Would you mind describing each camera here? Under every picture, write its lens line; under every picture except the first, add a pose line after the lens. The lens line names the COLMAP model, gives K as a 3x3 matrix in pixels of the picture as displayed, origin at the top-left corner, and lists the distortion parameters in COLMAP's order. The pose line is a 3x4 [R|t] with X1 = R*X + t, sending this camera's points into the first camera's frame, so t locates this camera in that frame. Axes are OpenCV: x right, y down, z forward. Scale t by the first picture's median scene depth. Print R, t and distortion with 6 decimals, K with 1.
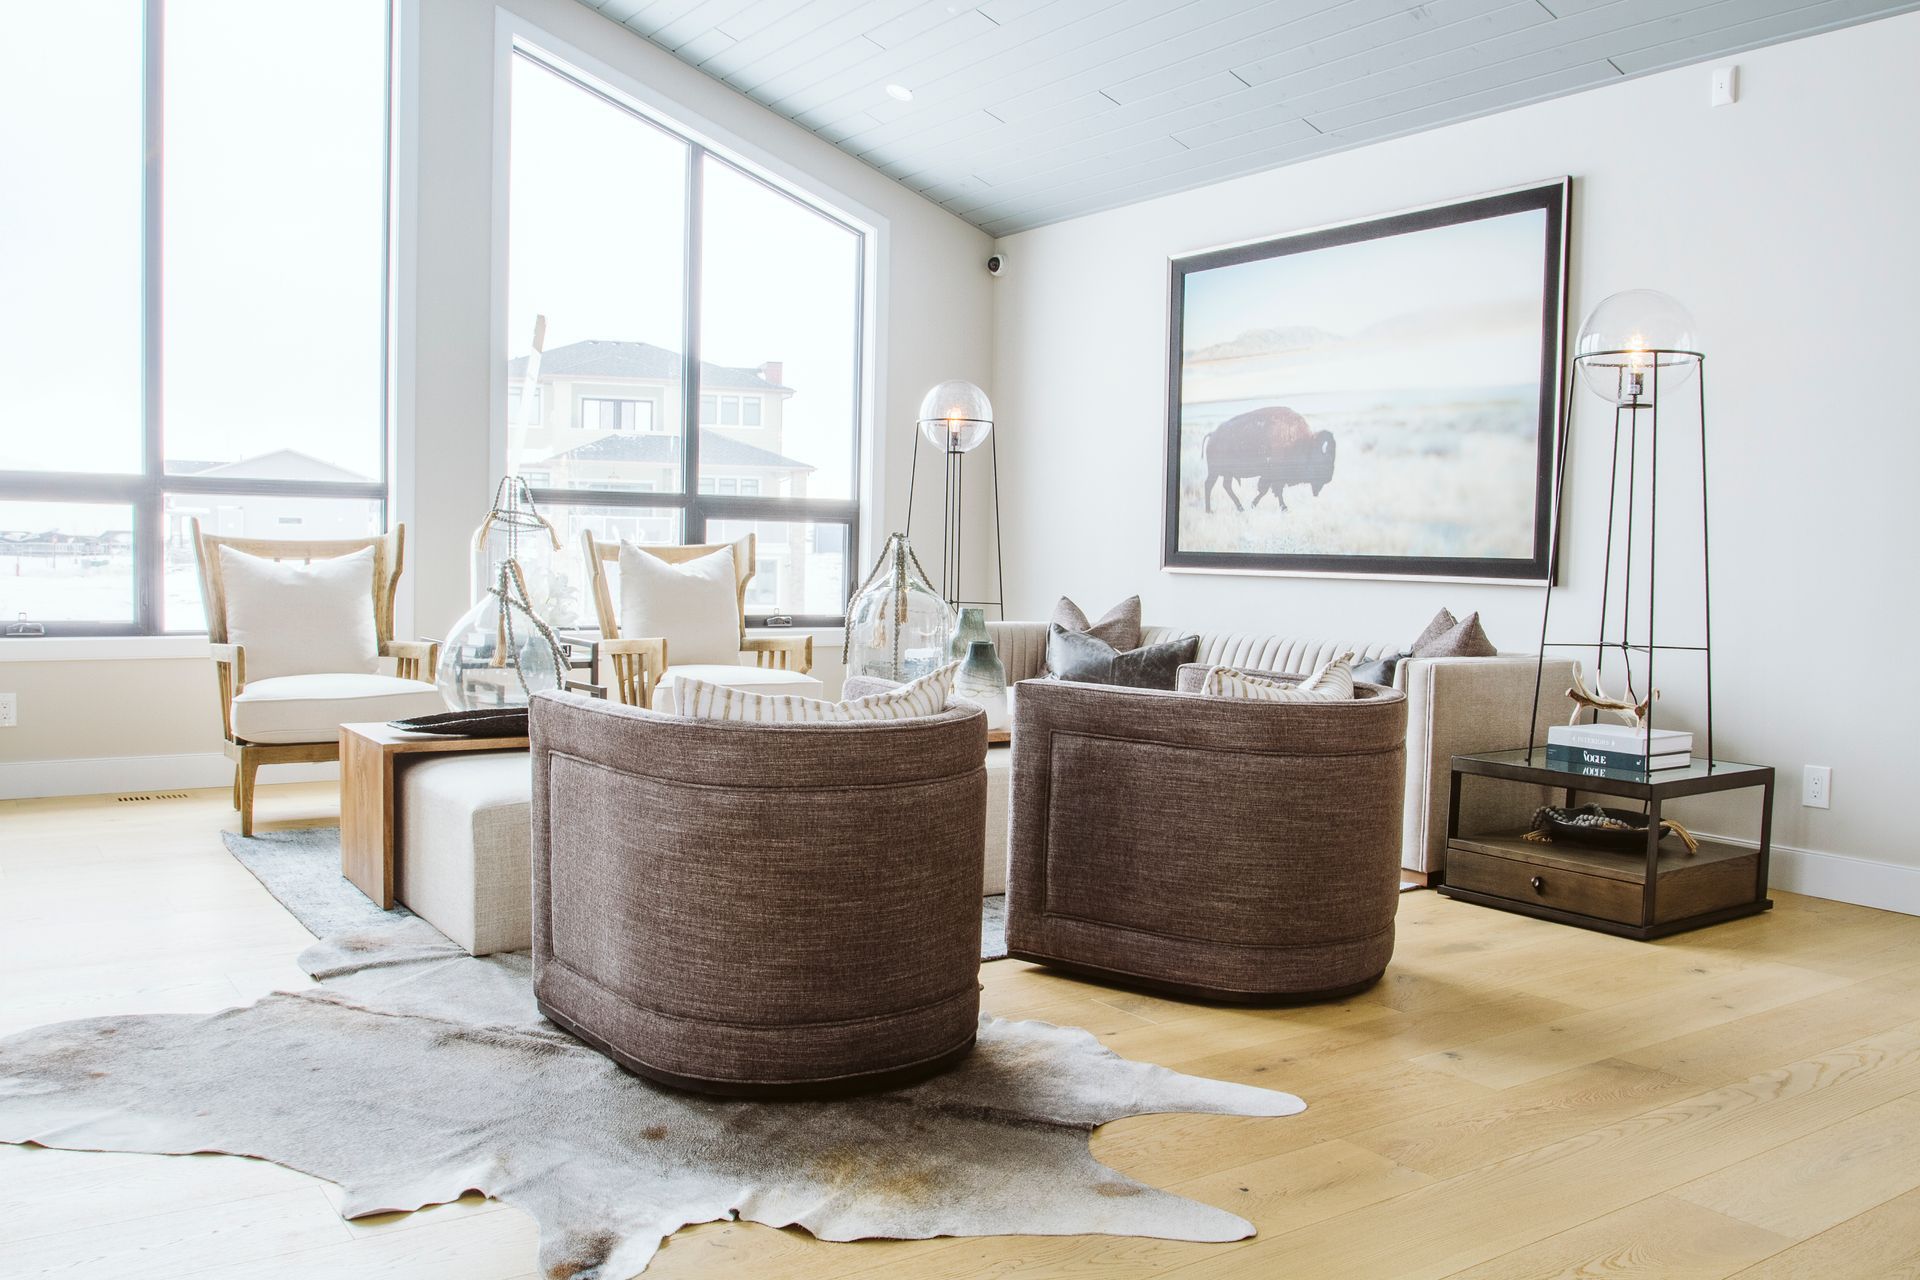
lens RADIAL K [[1575.7, 0, 938.6], [0, 1575.7, 661.2], [0, 0, 1]] dist [-0.088180, 0.052895]
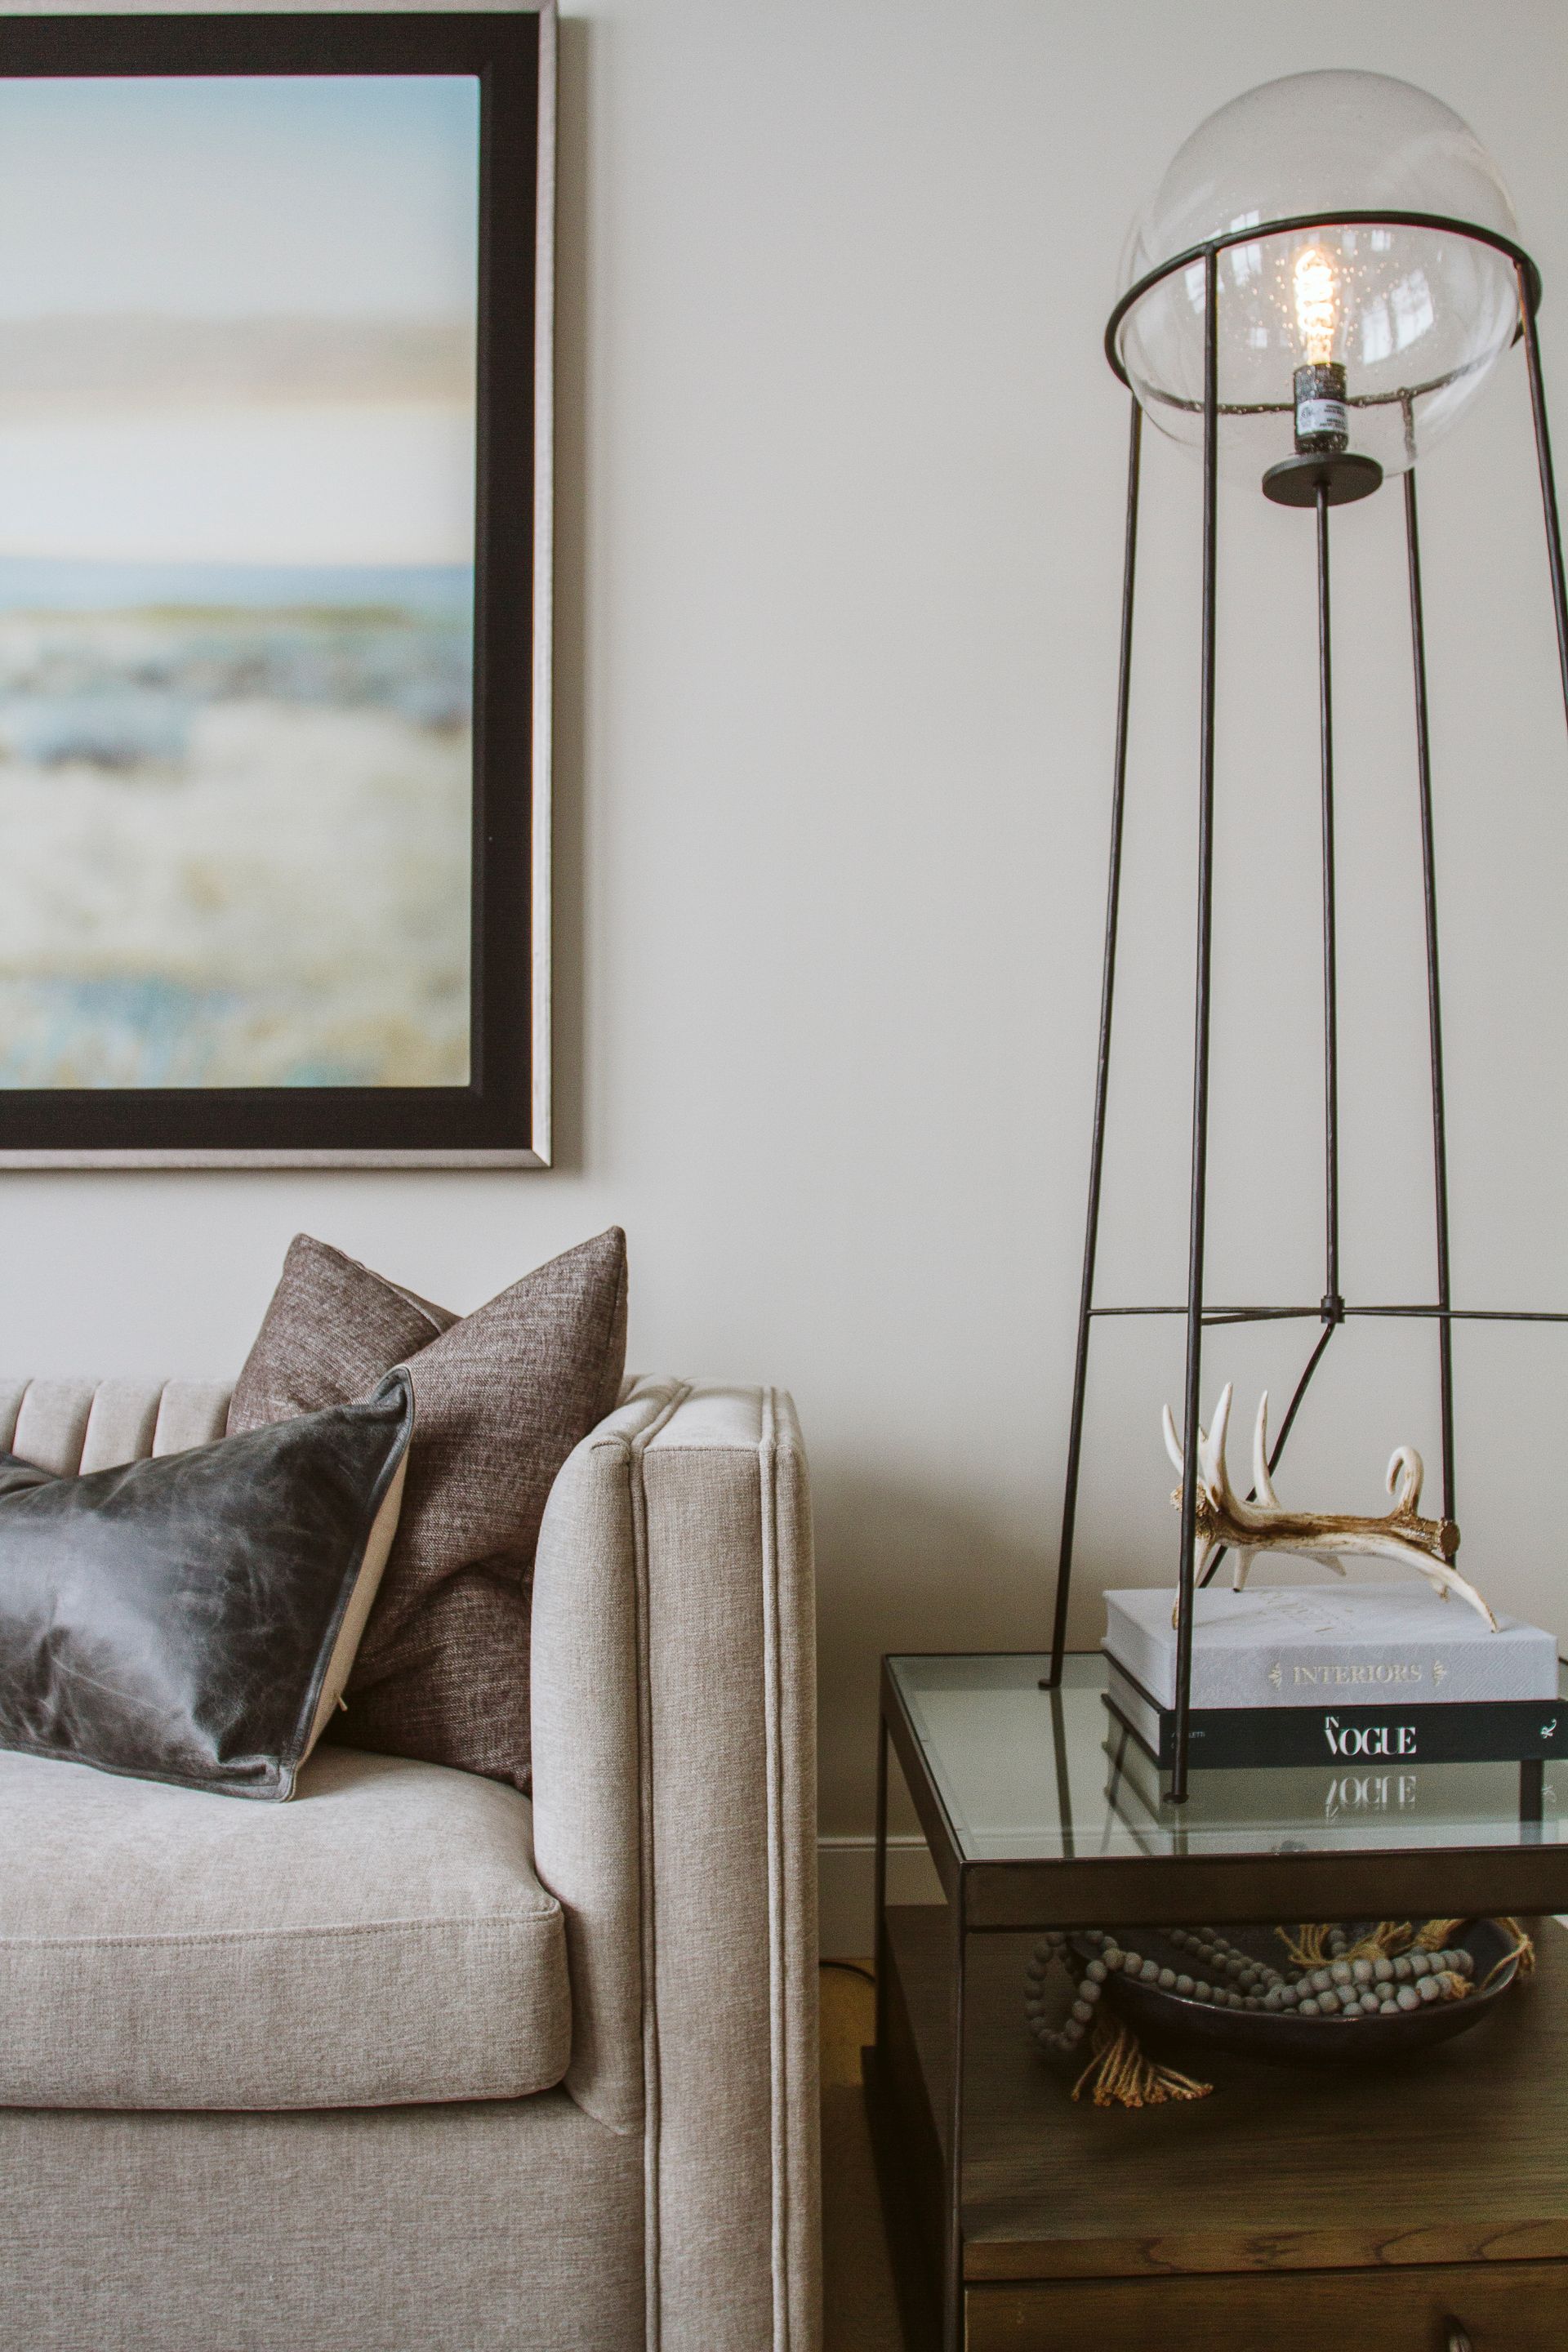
lens RADIAL K [[1930.2, 0, 789.5], [0, 1930.2, 1196.6], [0, 0, 1]] dist [-0.088180, 0.052895]
pose [[0.539328, 0.007599, 0.842062, 0.068112], [0.074468, 0.995611, -0.056681, -0.013018], [-0.838797, 0.093276, 0.536395, 0.640083]]
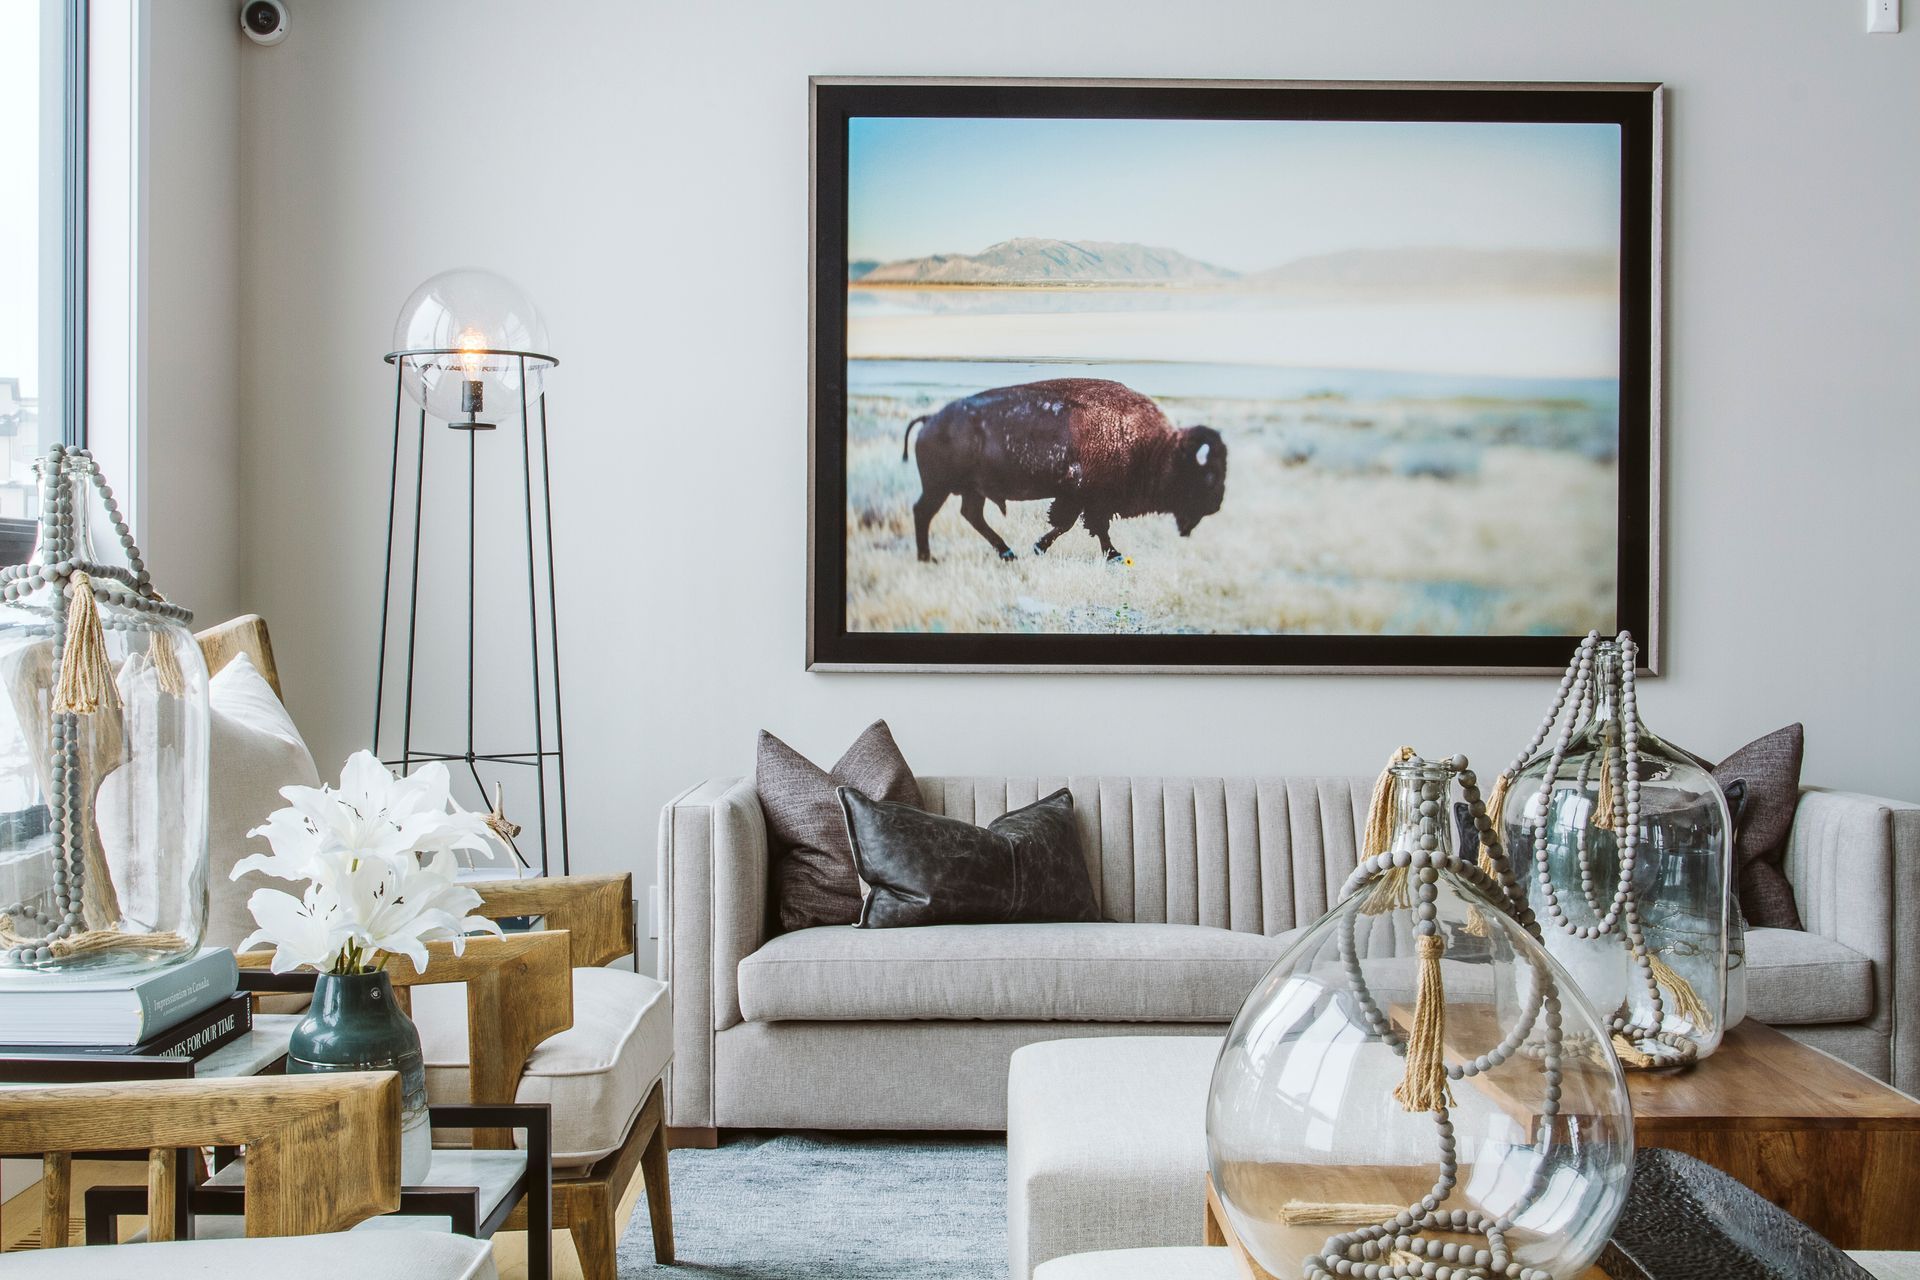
lens RADIAL K [[2187.8, 0, 960.0], [0, 2187.8, 640.0], [0, 0, 1]] dist [-0.037265, 0.030740]
pose [[0.556477, -0.028404, 0.830378, -0.498445], [0.064620, 0.997868, -0.009172, -0.065138], [-0.828347, 0.058763, 0.557125, 0.621649]]
